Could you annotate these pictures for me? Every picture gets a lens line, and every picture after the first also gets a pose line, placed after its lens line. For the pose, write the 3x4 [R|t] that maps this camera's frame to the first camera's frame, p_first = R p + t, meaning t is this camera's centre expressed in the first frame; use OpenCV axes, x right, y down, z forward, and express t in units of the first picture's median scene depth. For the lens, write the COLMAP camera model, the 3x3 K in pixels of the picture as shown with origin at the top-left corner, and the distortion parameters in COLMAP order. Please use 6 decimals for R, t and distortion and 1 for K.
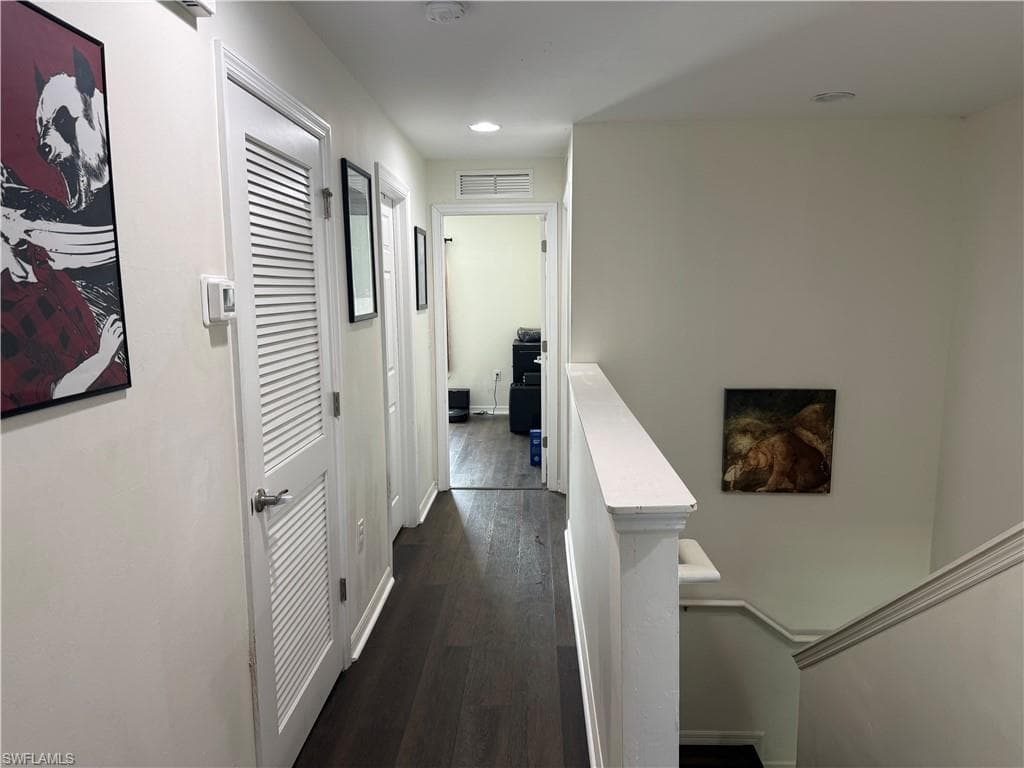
lens RADIAL K [[721.5, 0, 500.5], [0, 721.5, 381.3], [0, 0, 1]] dist [0.083085, -0.095440]
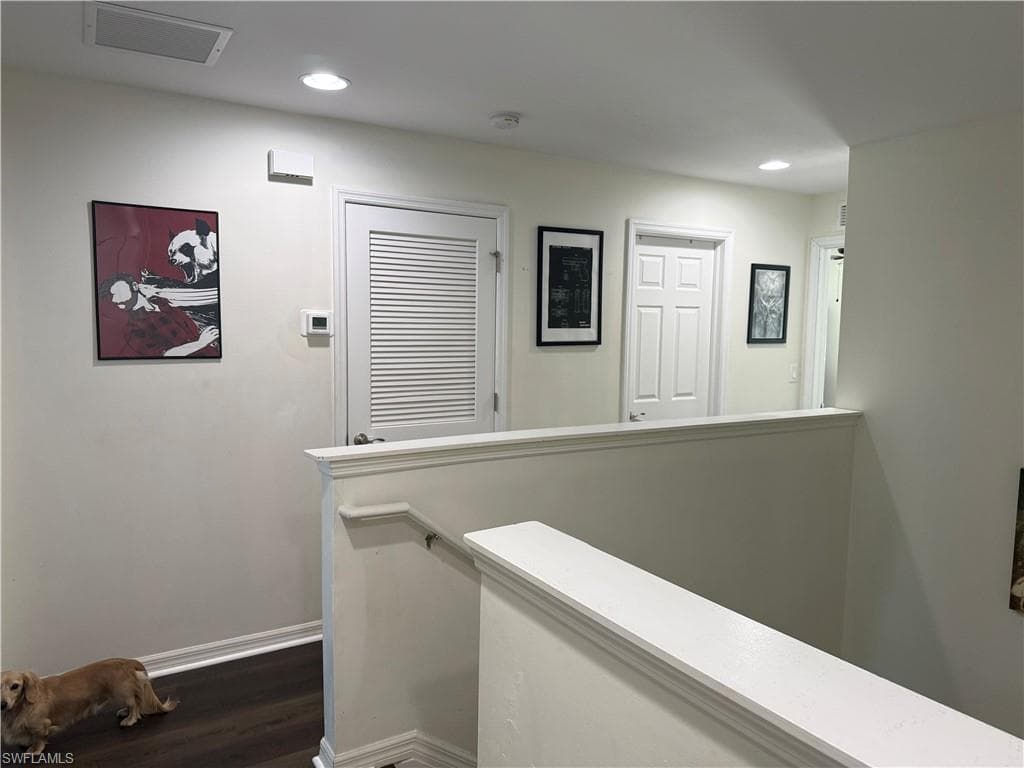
lens RADIAL K [[721.5, 0, 505.3], [0, 721.5, 381.4], [0, 0, 1]] dist [0.083085, -0.095440]
pose [[0.556935, 0.089573, -0.825712, 2.031924], [-0.126695, 0.991695, 0.022124, -0.089285], [0.820836, 0.092292, 0.563658, 0.493401]]
